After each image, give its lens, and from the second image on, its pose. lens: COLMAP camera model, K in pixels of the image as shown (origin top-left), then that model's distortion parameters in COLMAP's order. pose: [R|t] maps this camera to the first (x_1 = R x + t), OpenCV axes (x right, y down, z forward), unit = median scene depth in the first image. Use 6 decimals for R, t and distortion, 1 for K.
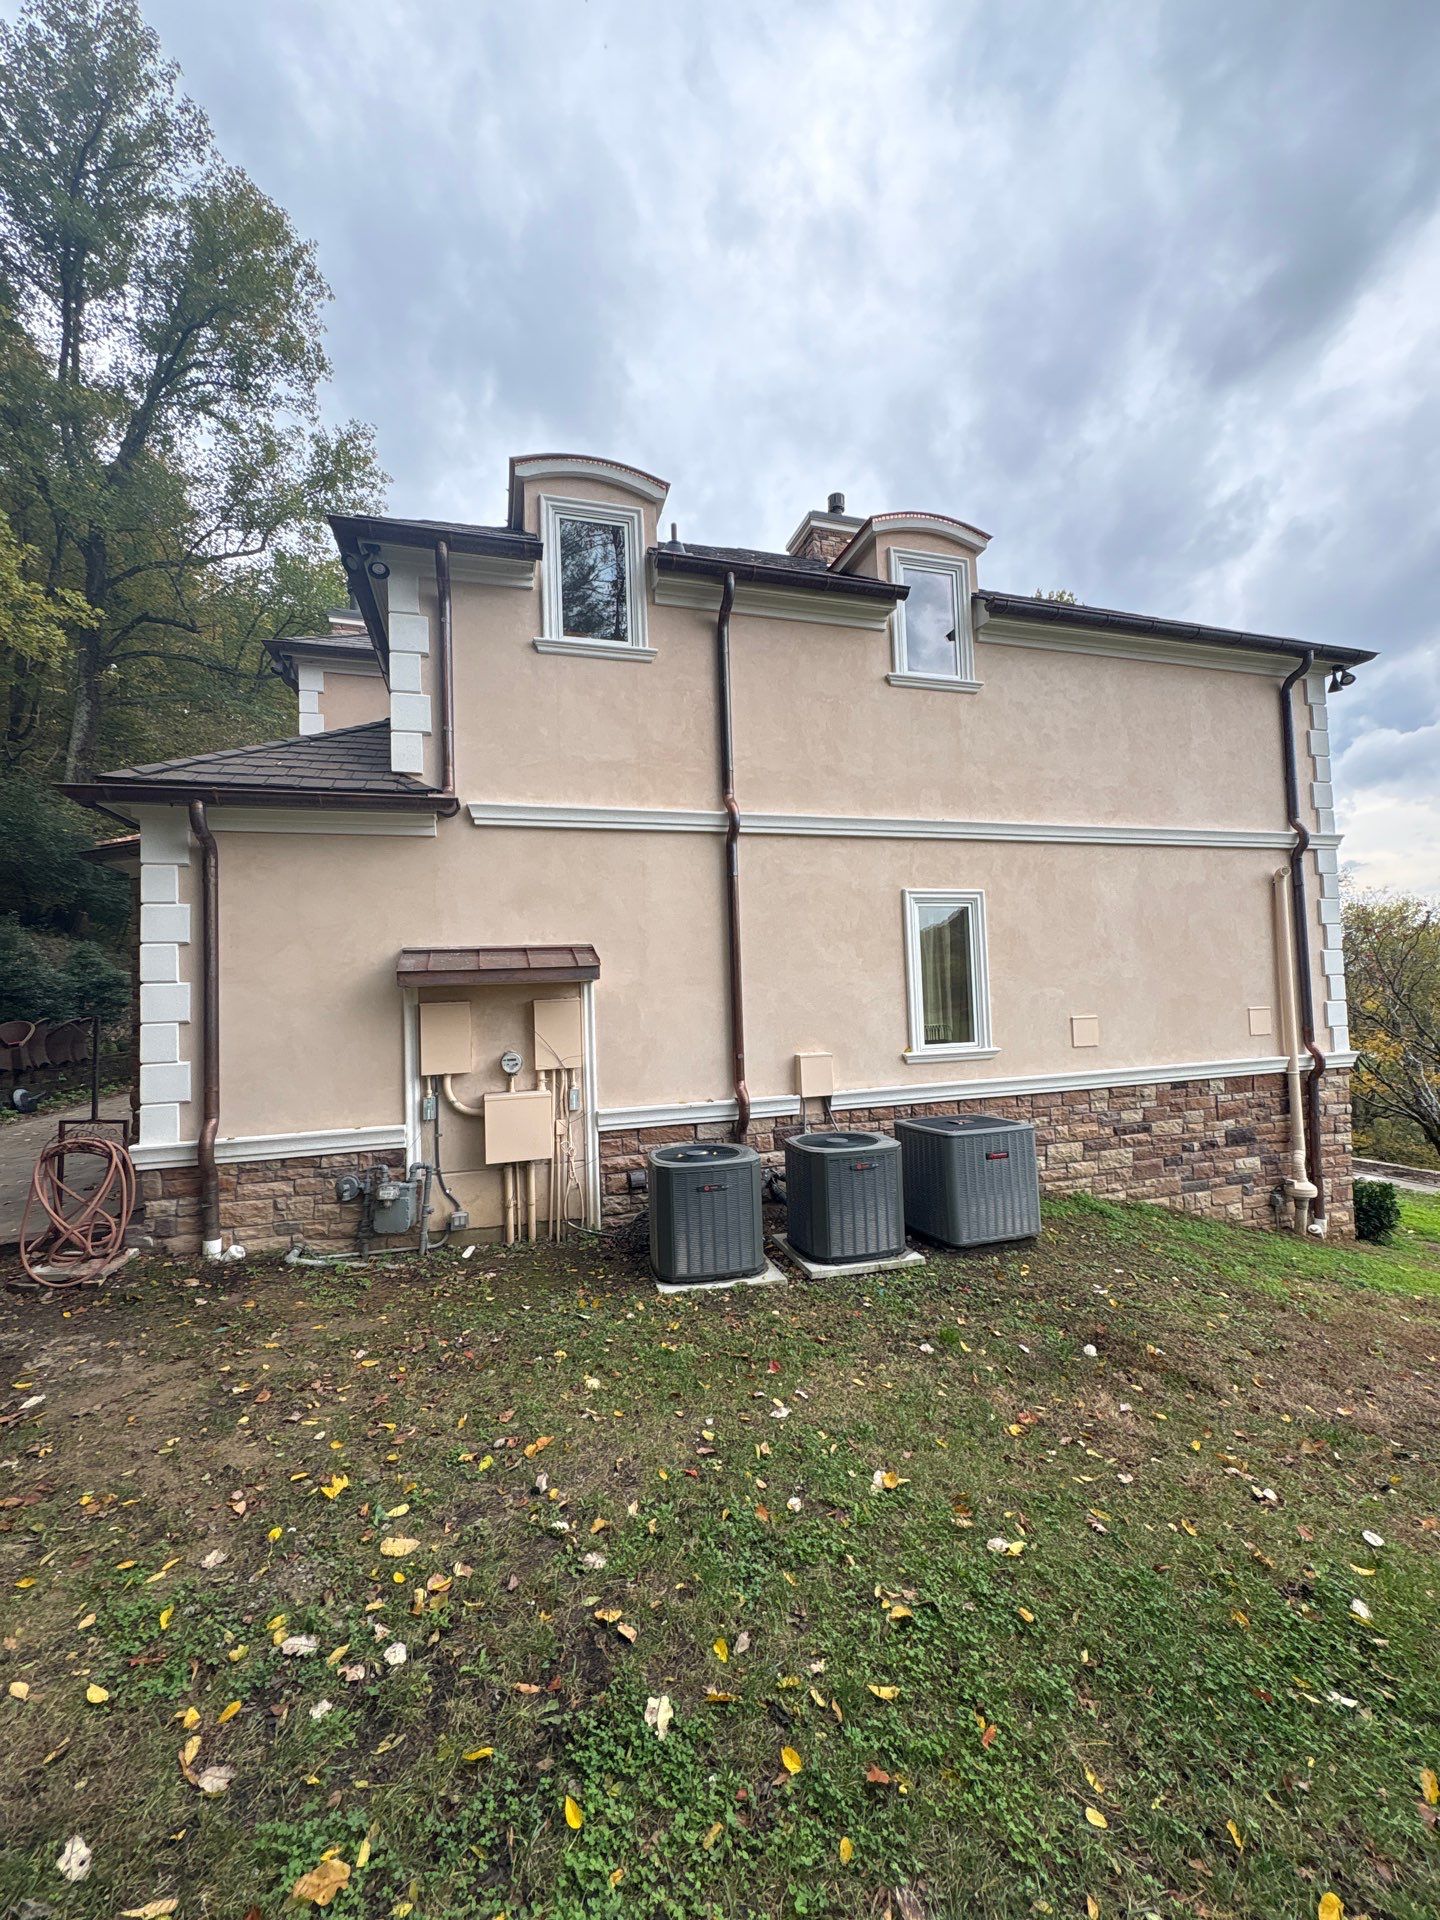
lens RADIAL K [[760.3, 0, 712.1], [0, 760.3, 954.0], [0, 0, 1]] dist [0.000728, -0.000833]
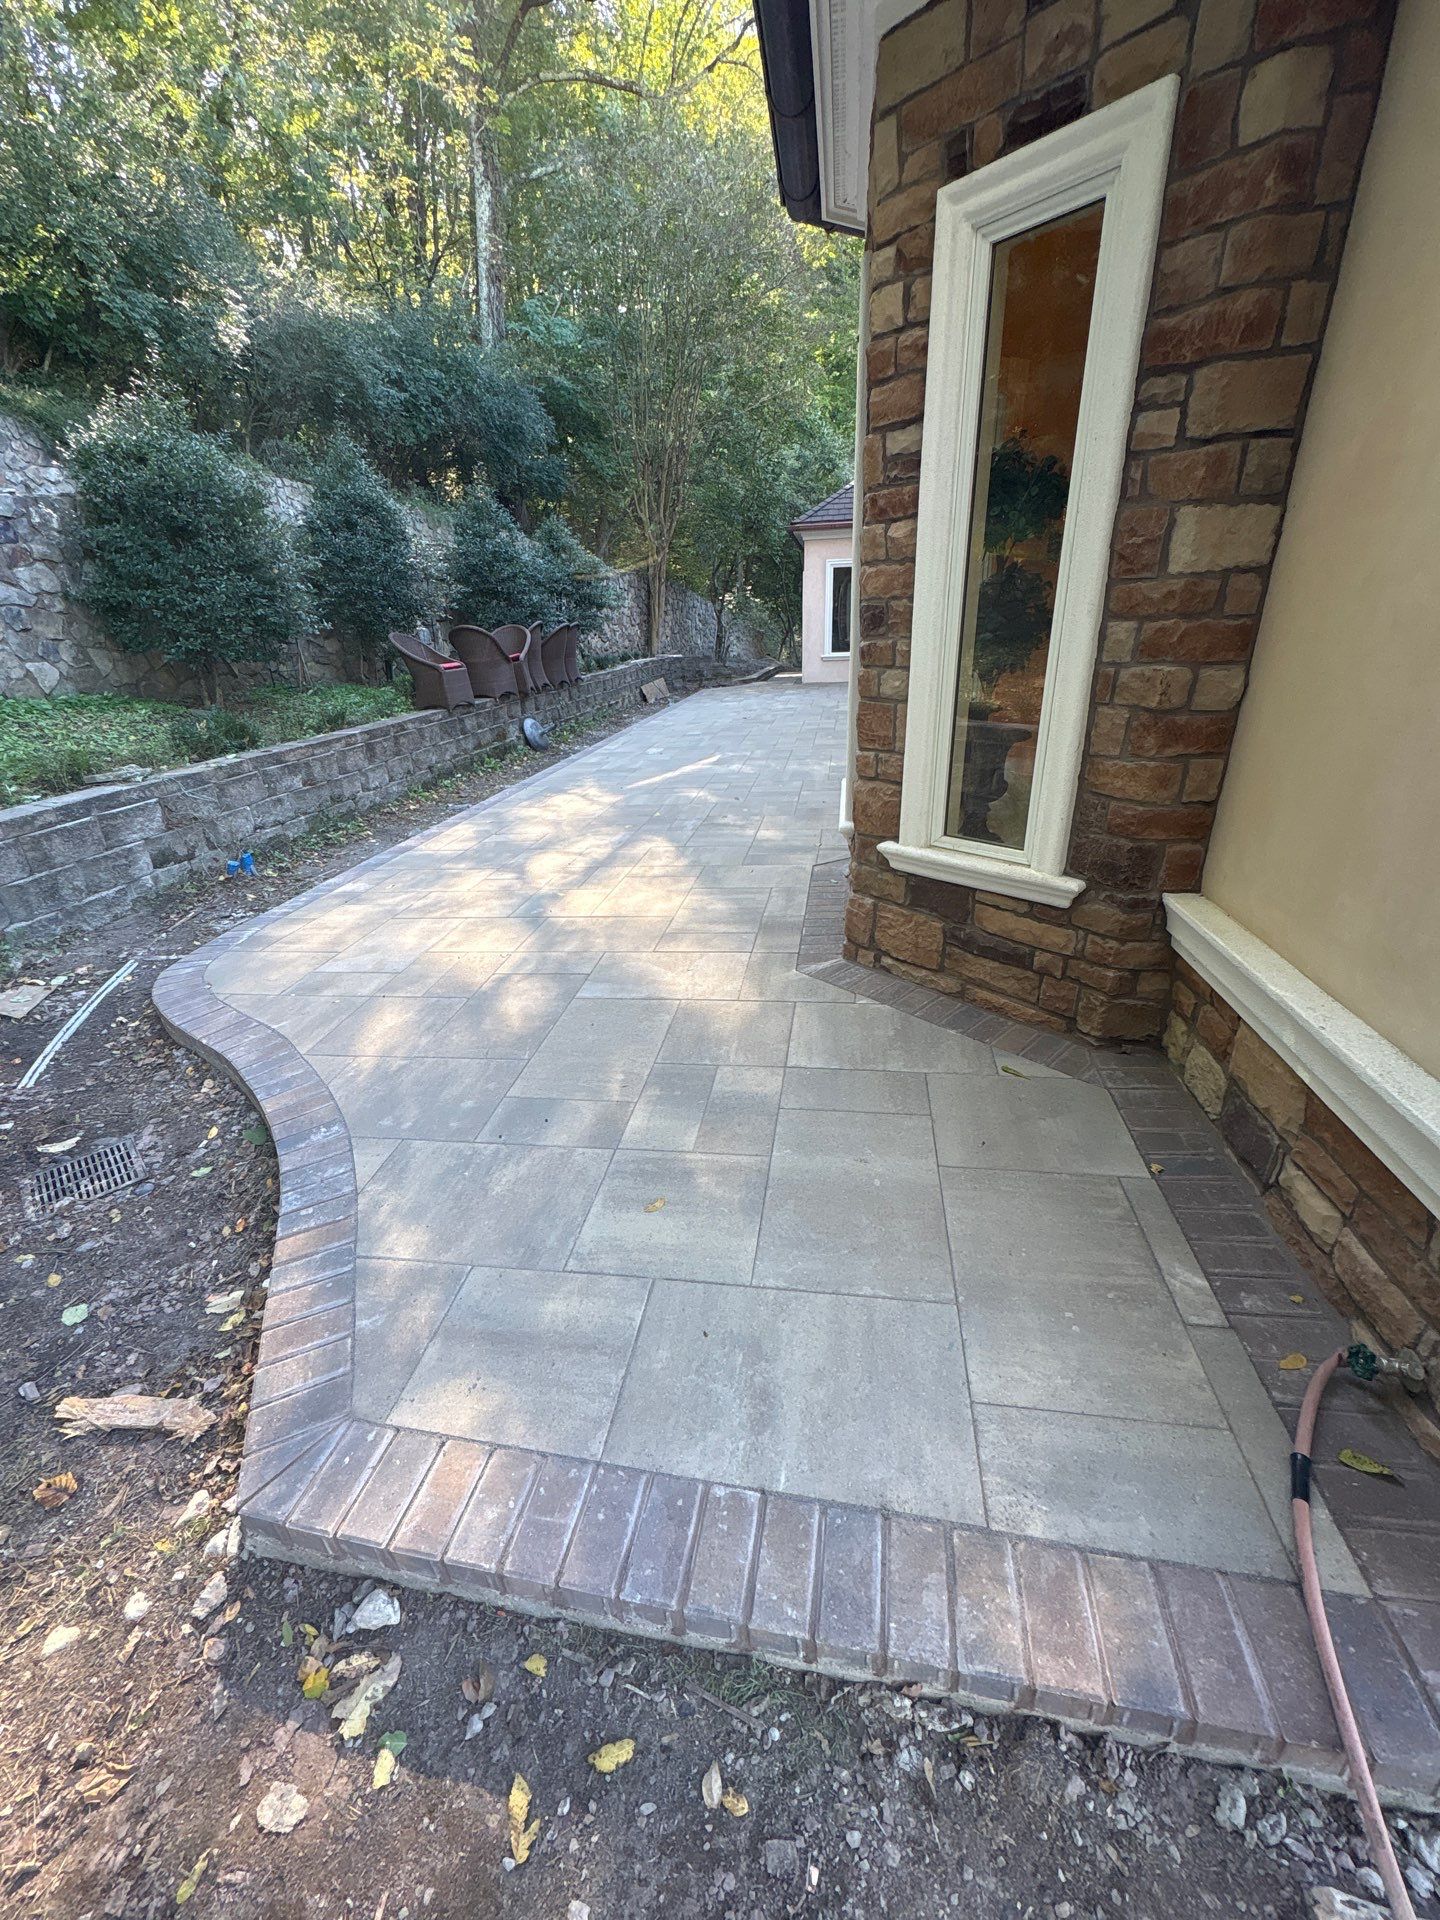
lens RADIAL K [[760.3, 0, 723.3], [0, 760.3, 953.9], [0, 0, 1]] dist [0.000728, -0.000833]
pose [[0.903495, 0.171052, -0.392987, -0.295114], [0.029610, 0.889808, 0.455373, 0.033234], [0.427575, -0.423063, 0.798872, 0.276813]]
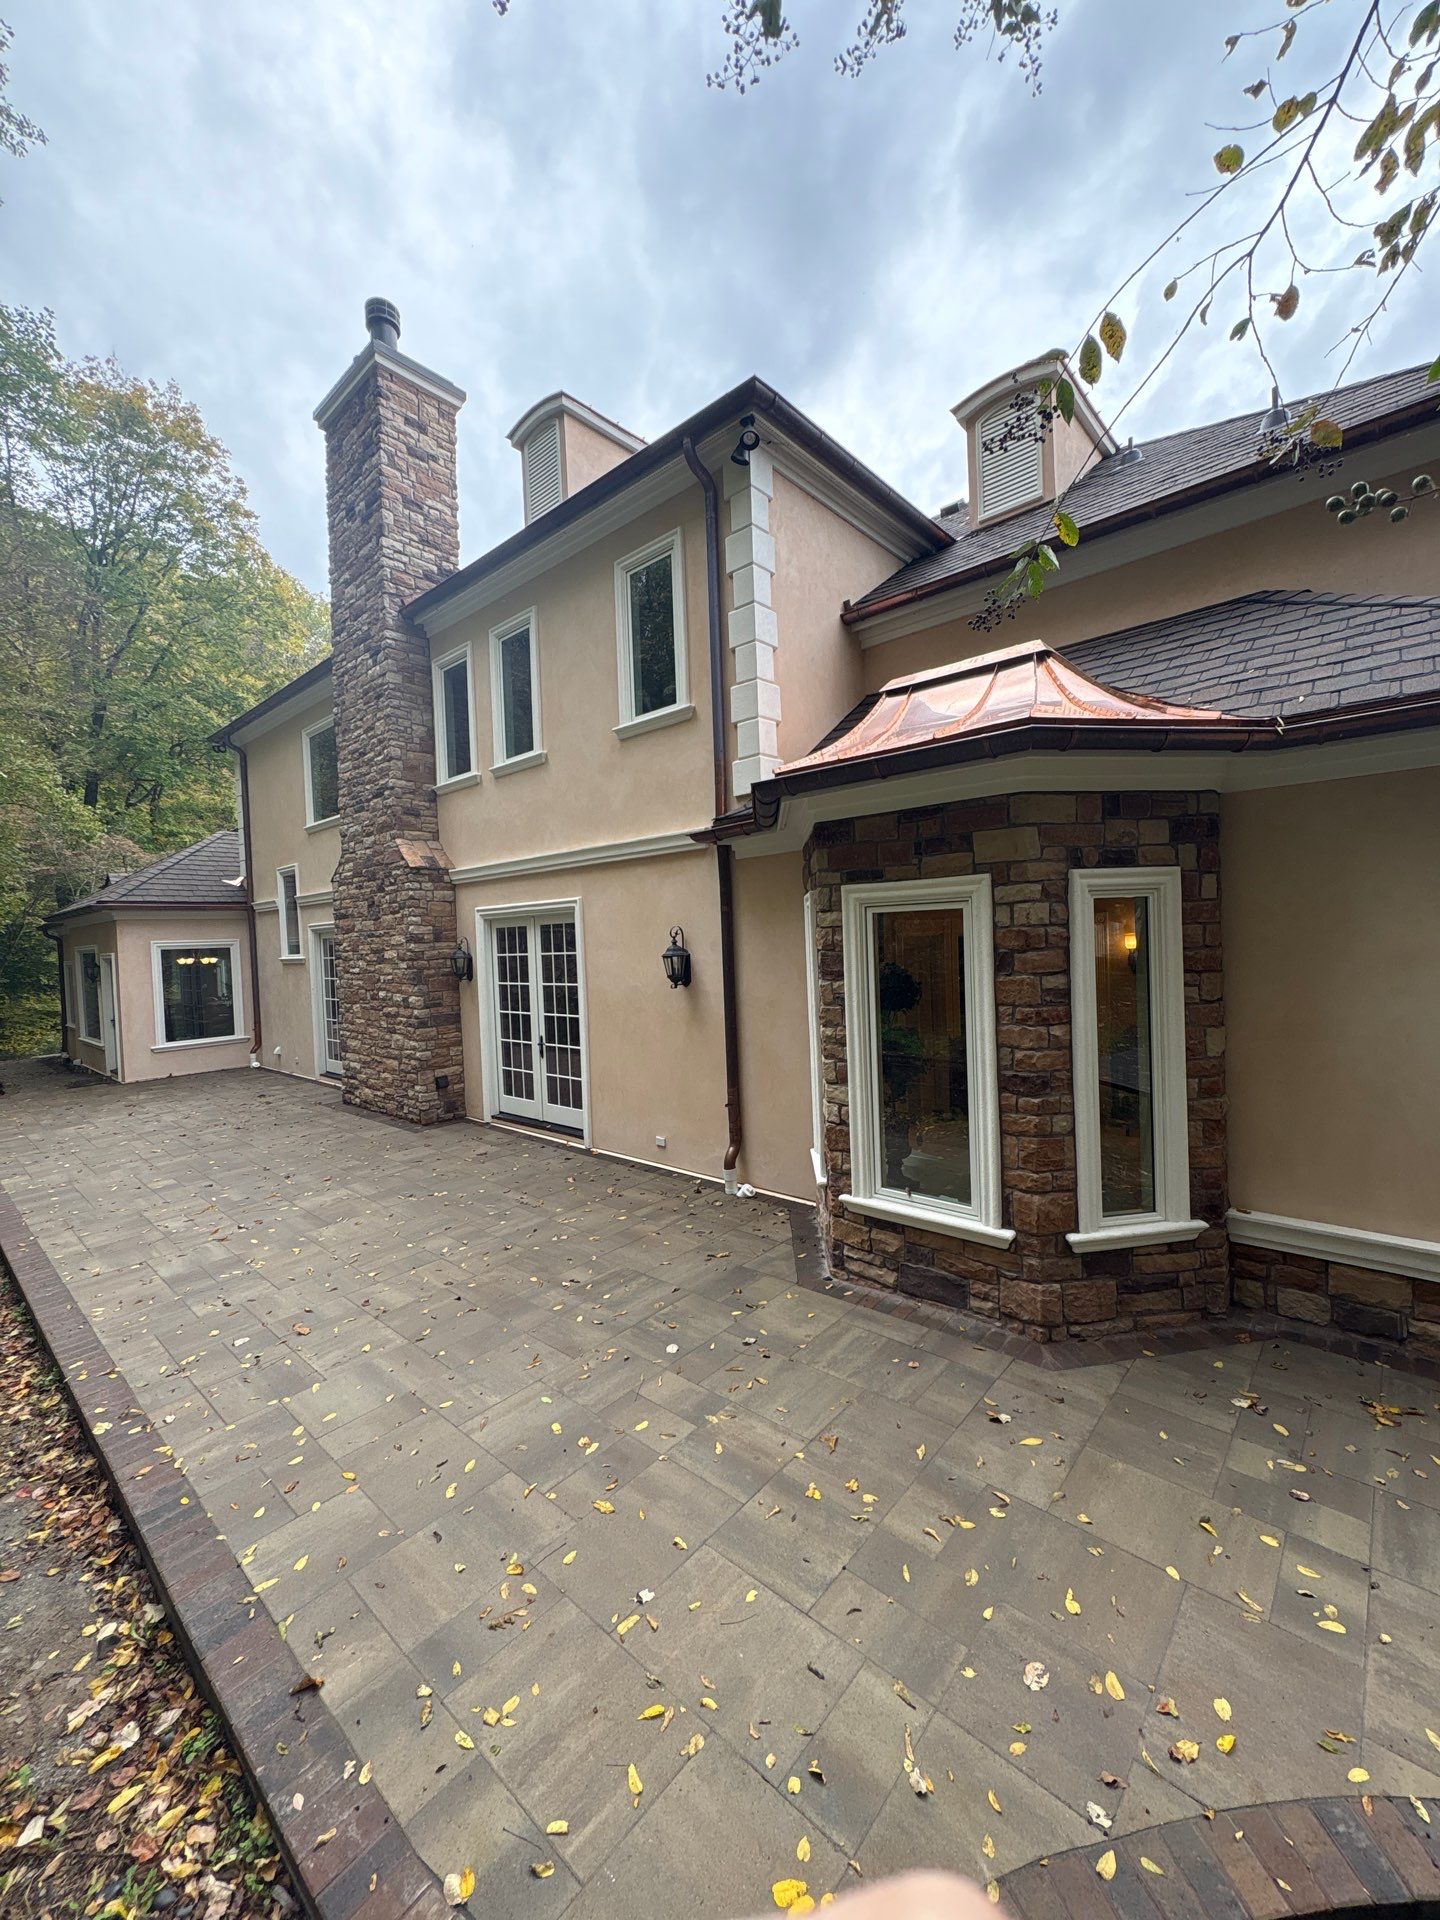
lens RADIAL K [[760.3, 0, 709.5], [0, 760.3, 952.3], [0, 0, 1]] dist [0.000728, -0.000833]
pose [[0.852665, -0.010462, 0.522353, -0.557672], [-0.016987, 0.998716, 0.047731, -0.006462], [-0.522182, -0.049572, 0.851392, 0.306738]]
